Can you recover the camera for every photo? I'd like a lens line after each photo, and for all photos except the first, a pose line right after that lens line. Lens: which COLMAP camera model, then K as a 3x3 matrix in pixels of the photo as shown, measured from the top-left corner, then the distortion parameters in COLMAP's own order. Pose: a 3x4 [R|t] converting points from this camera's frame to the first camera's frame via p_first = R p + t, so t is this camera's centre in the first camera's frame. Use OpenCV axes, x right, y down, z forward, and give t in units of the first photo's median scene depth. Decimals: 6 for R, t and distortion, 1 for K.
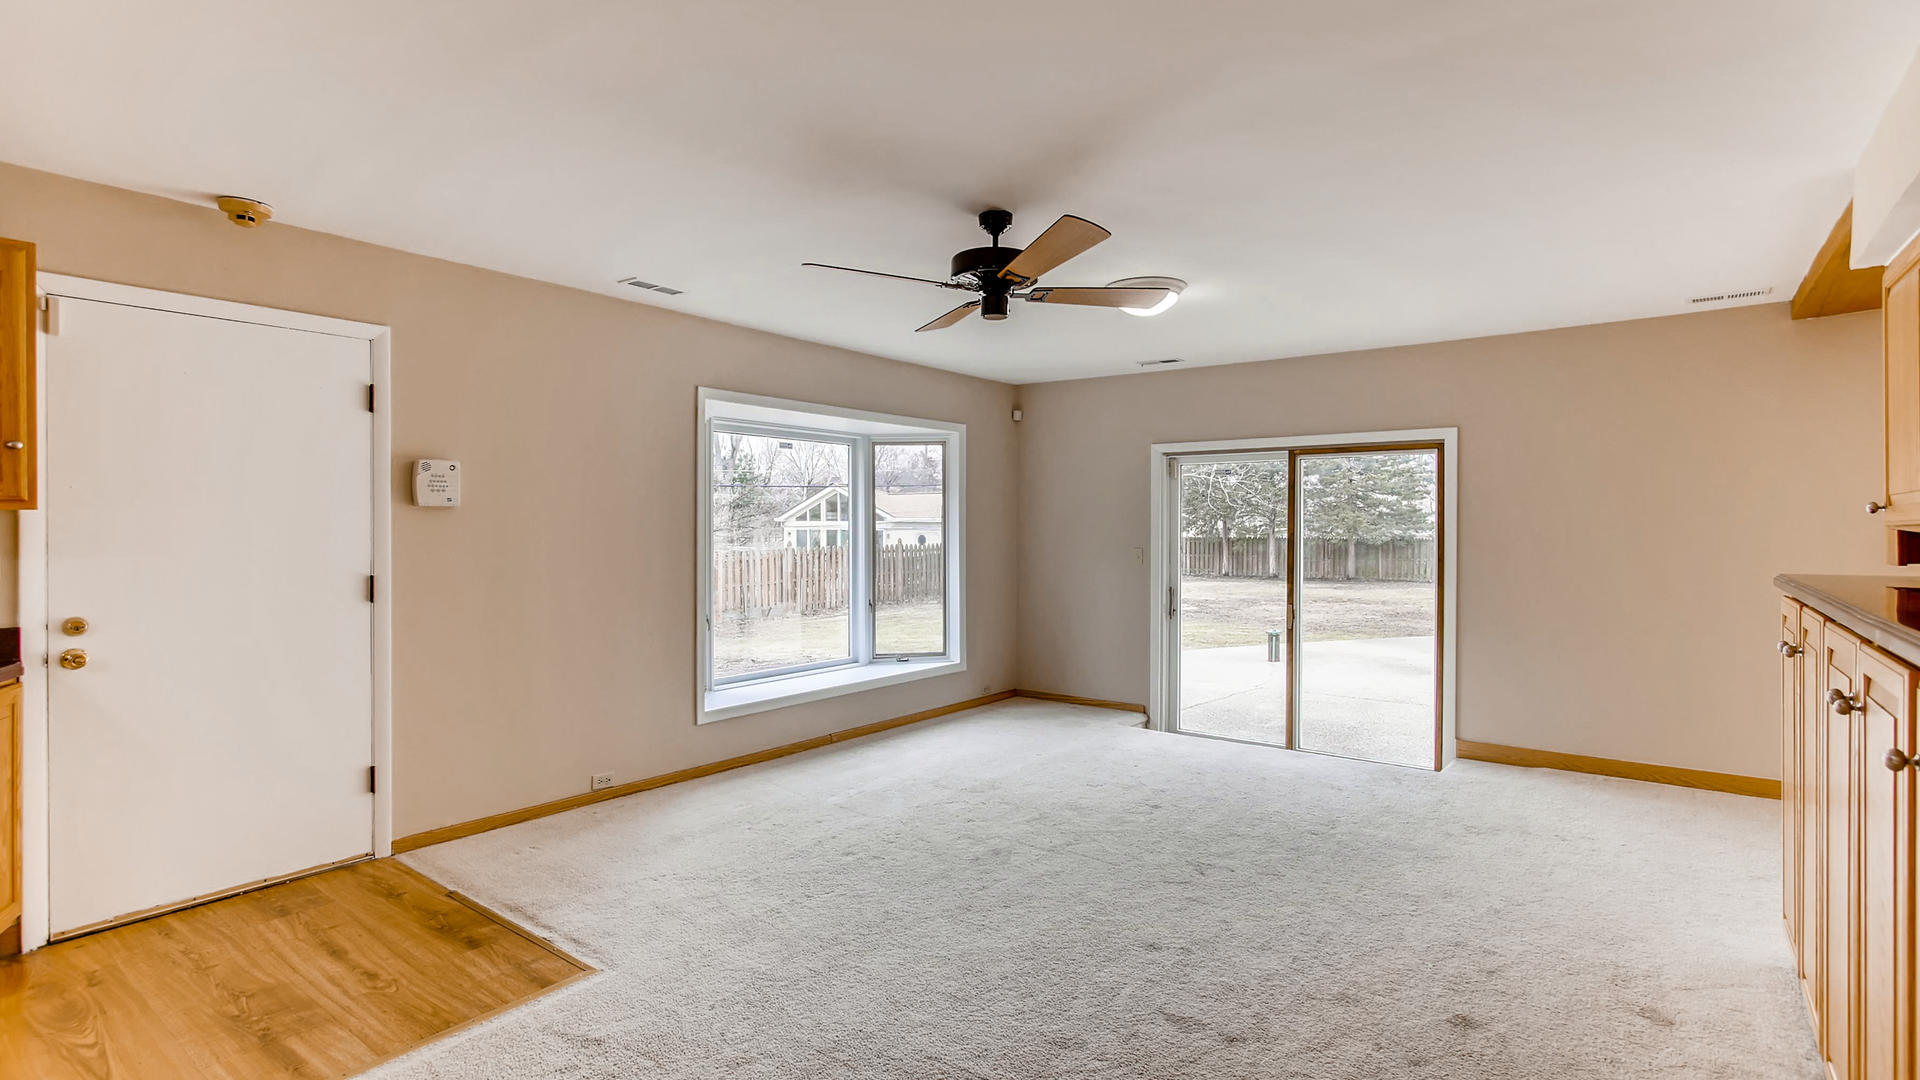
lens RADIAL K [[915.6, 0, 941.4], [0, 915.6, 535.3], [0, 0, 1]] dist [-0.004740, -0.000397]
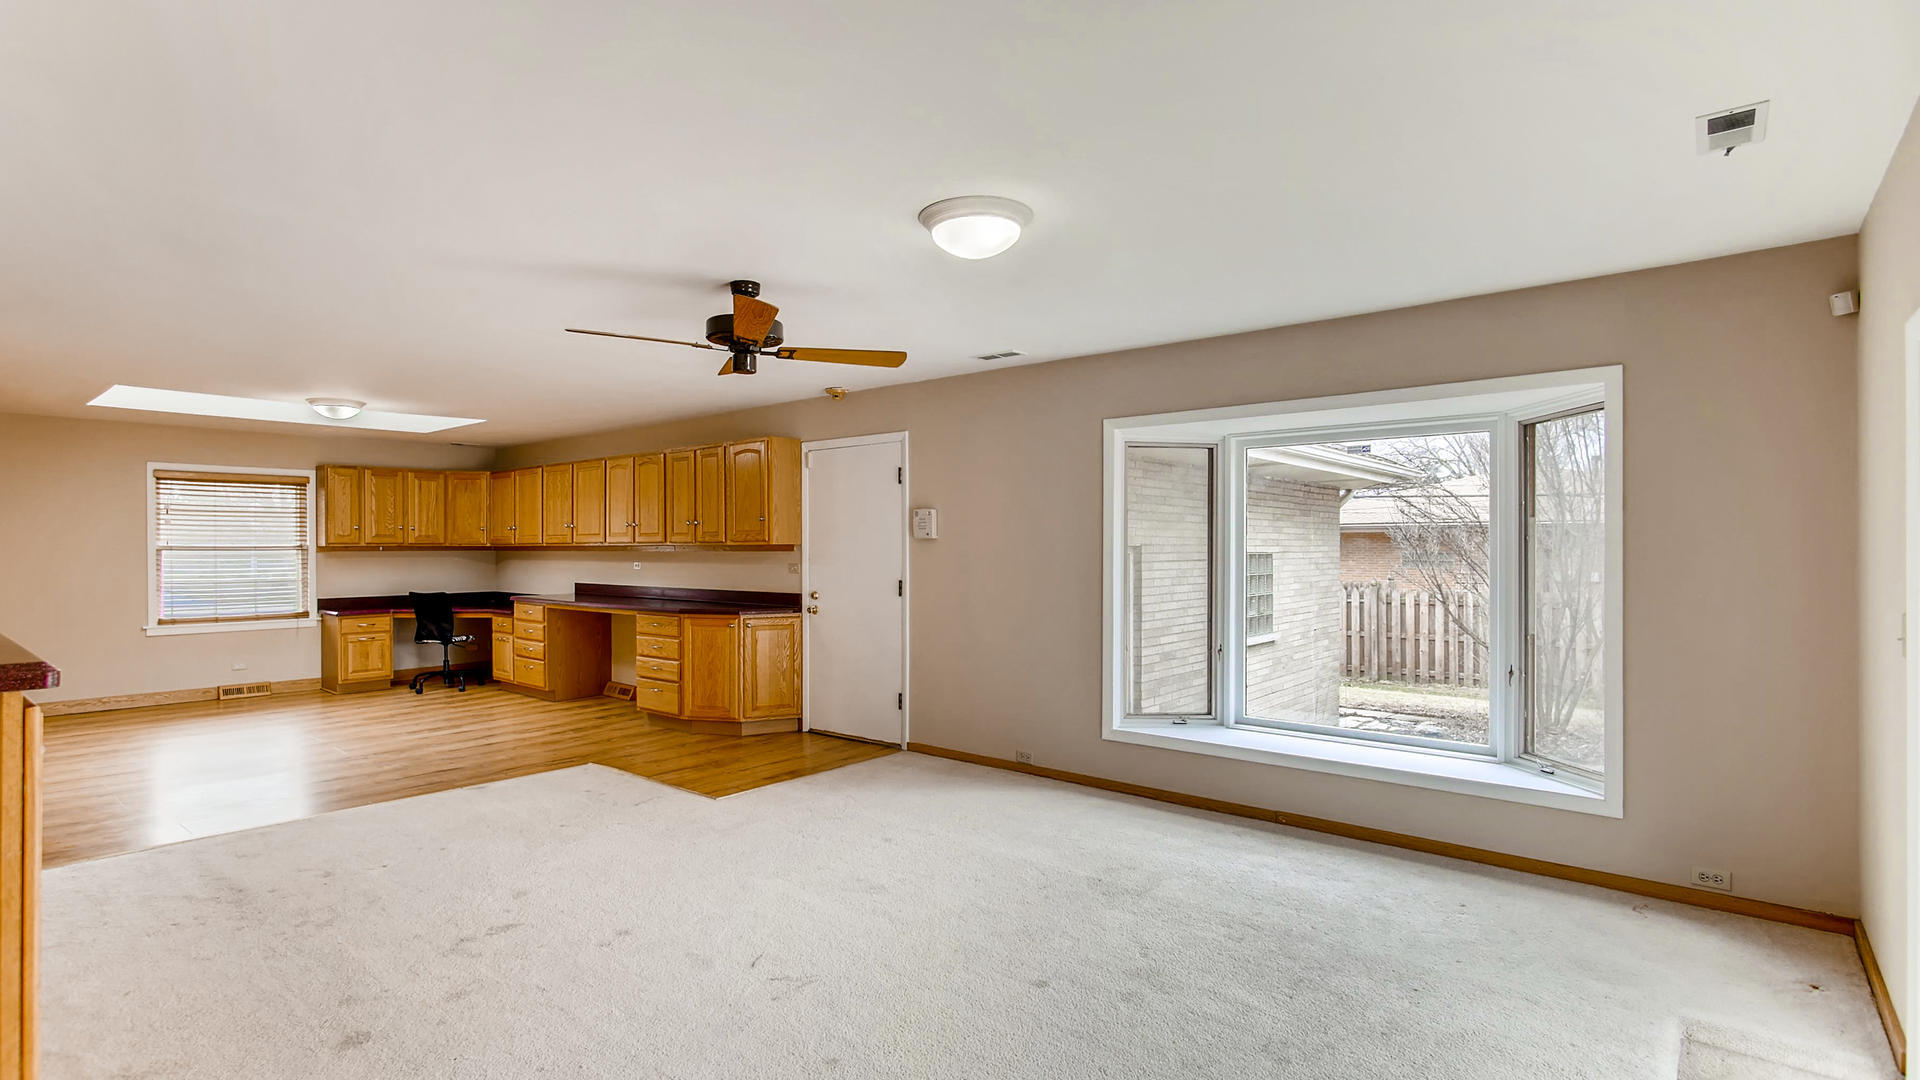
lens RADIAL K [[914.7, 0, 953.8], [0, 914.7, 548.2], [0, 0, 1]] dist [-0.004119, 0.000523]
pose [[-0.032506, -0.000682, -0.999471, 1.059113], [-0.006784, 0.999977, -0.000462, -0.015344], [0.999449, 0.006766, -0.032510, 1.144063]]
